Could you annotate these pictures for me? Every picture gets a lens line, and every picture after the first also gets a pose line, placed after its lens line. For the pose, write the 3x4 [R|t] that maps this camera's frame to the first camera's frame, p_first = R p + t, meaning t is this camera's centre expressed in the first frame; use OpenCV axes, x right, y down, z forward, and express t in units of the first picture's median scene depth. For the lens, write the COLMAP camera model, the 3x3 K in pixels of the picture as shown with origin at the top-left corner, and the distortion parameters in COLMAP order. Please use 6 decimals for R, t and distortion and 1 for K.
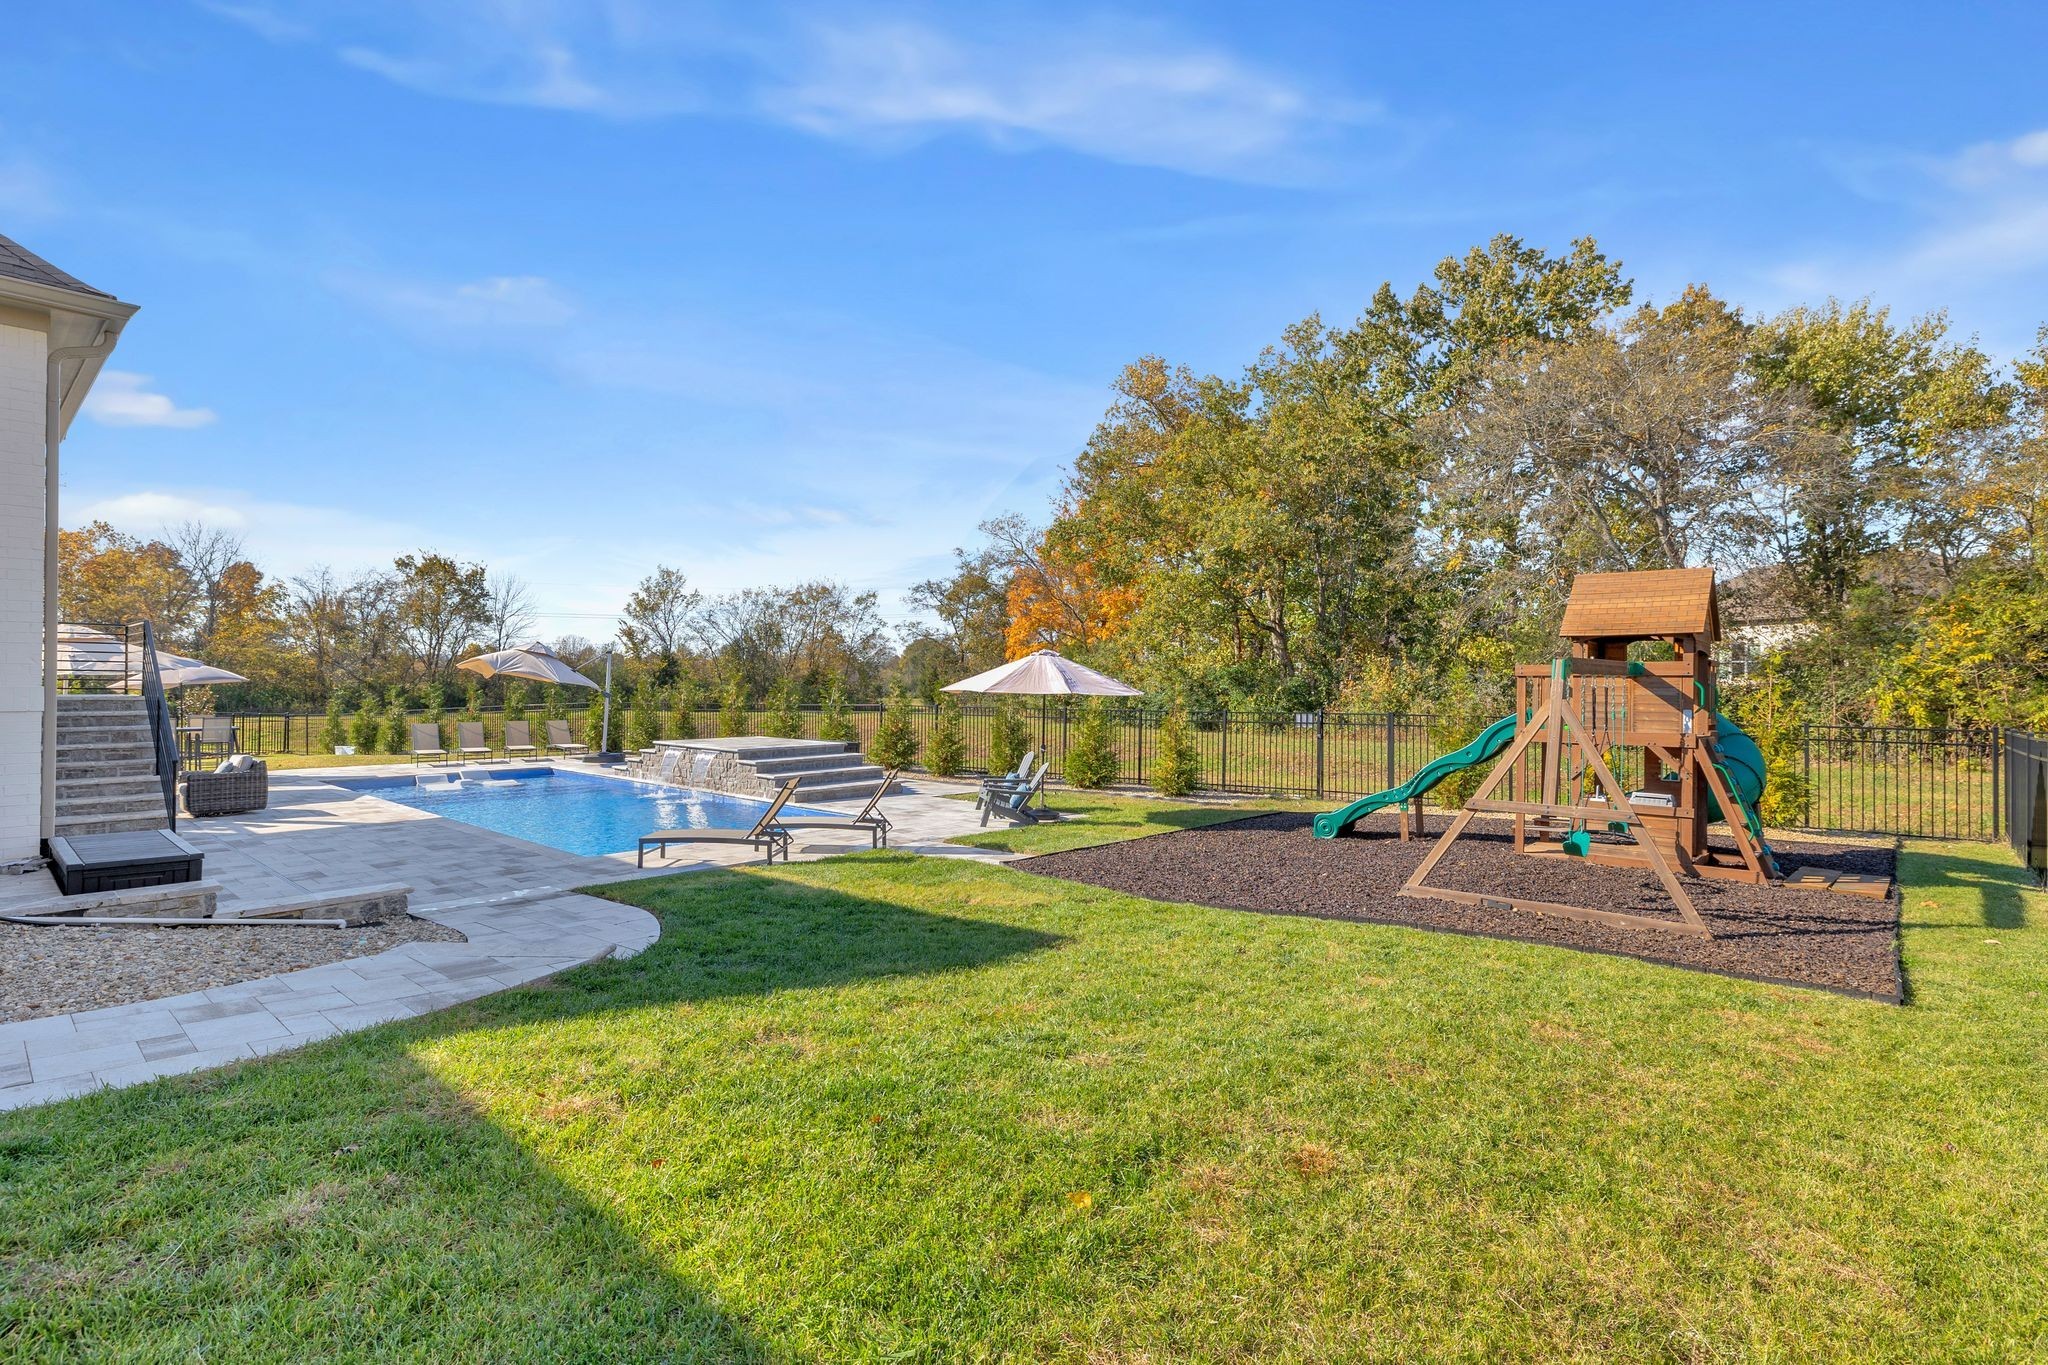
lens RADIAL K [[965.0, 0, 1021.1], [0, 965.0, 671.0], [0, 0, 1]] dist [0.000751, 0.000671]
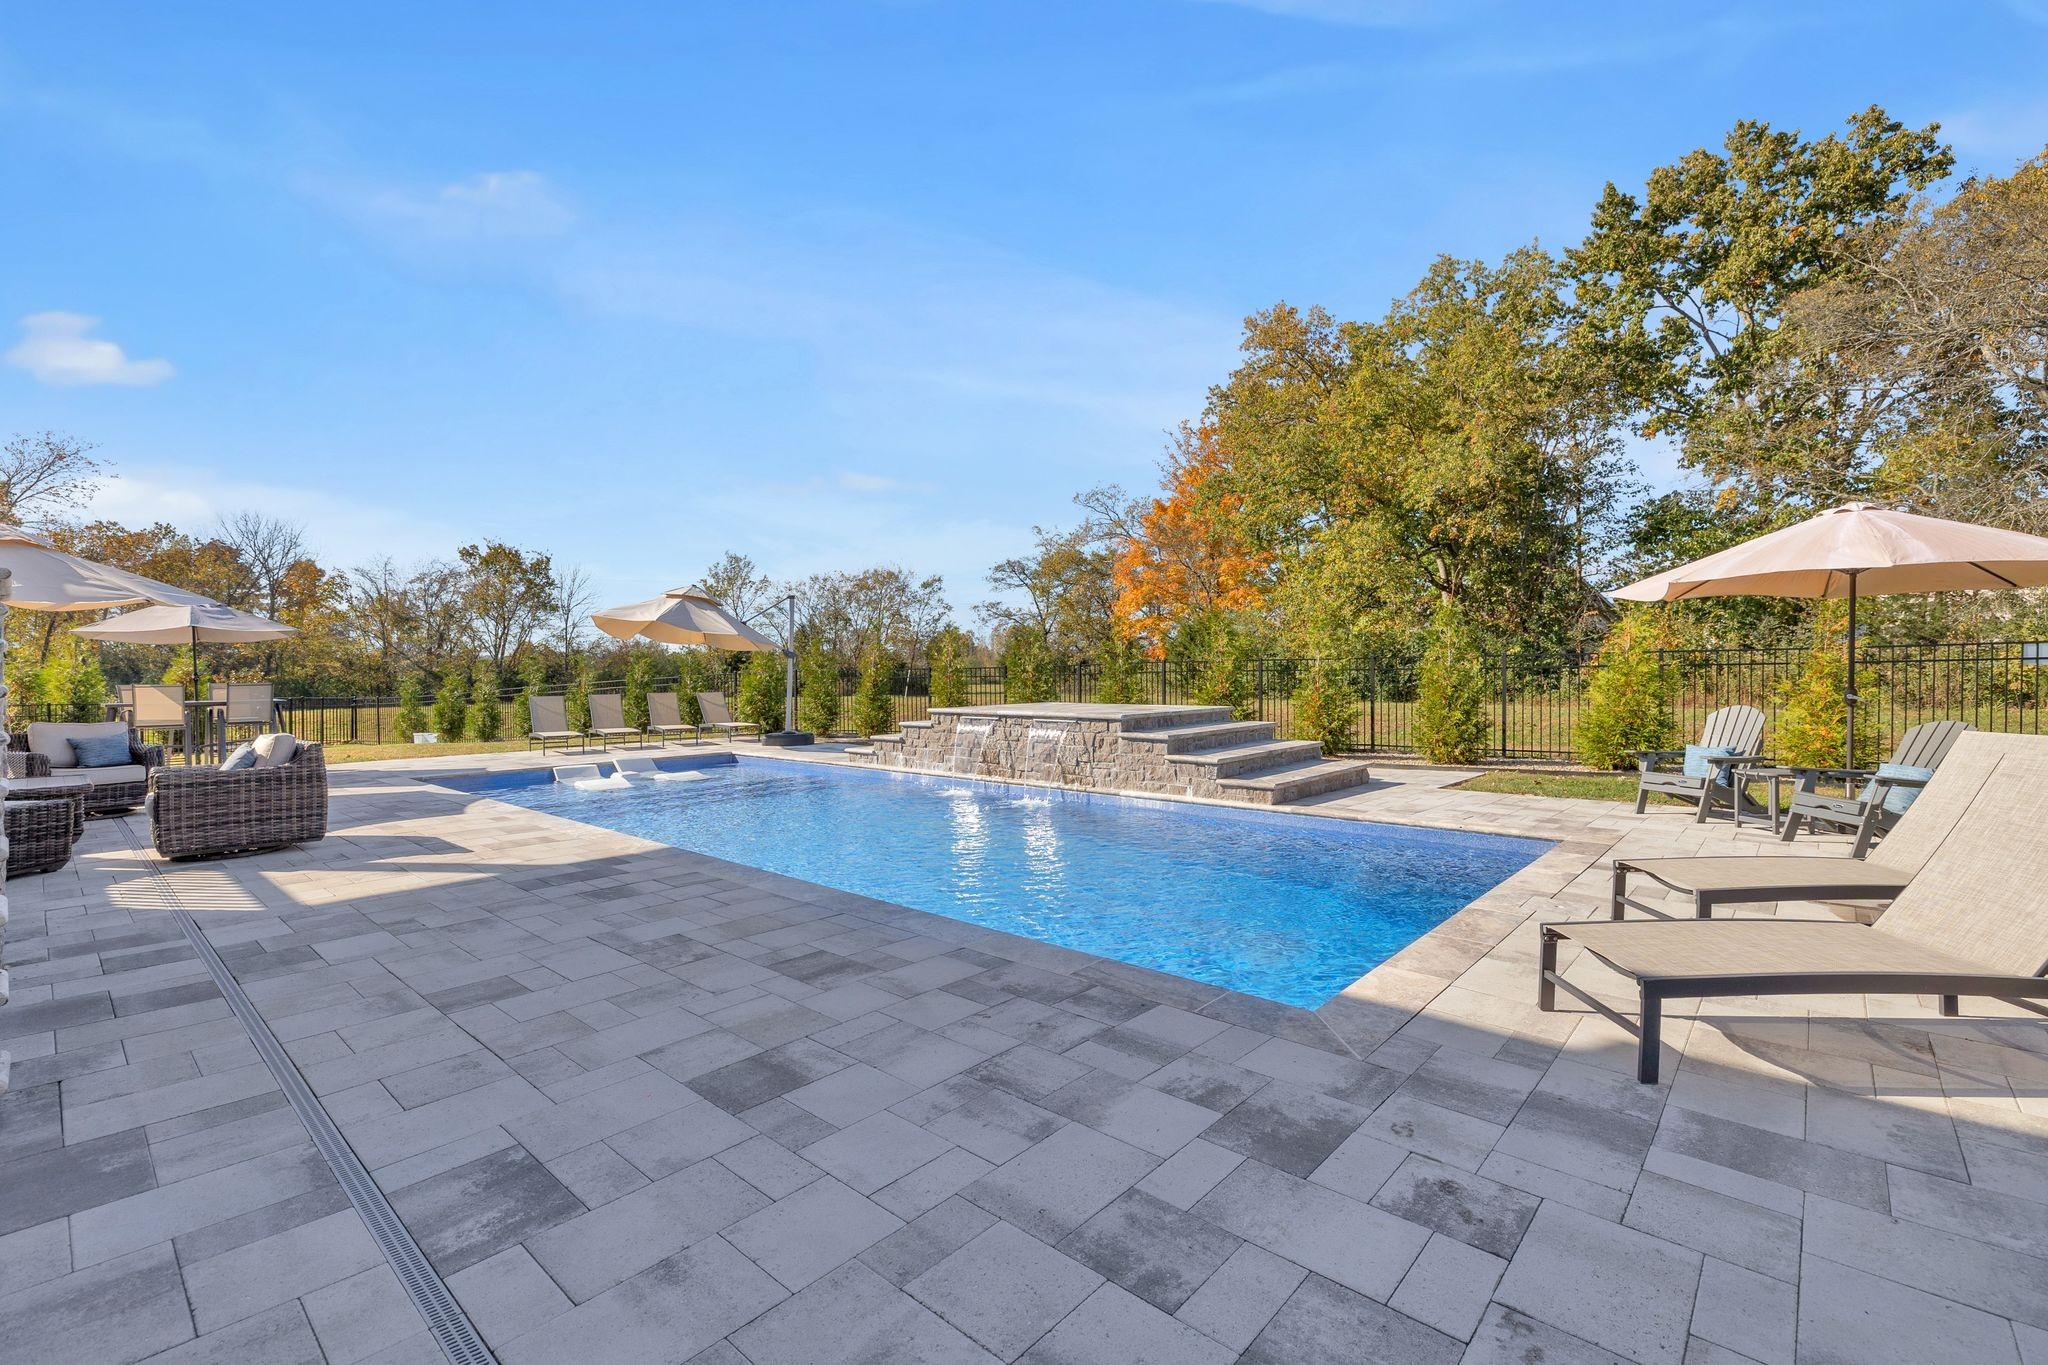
lens RADIAL K [[876.5, 0, 1022.1], [0, 876.5, 671.7], [0, 0, 1]] dist [0.012348, 0.000157]
pose [[0.999887, -0.015030, 0.000748, -0.074239], [0.015022, 0.999839, 0.009816, 0.010057], [-0.000895, -0.009803, 0.999952, 0.096106]]
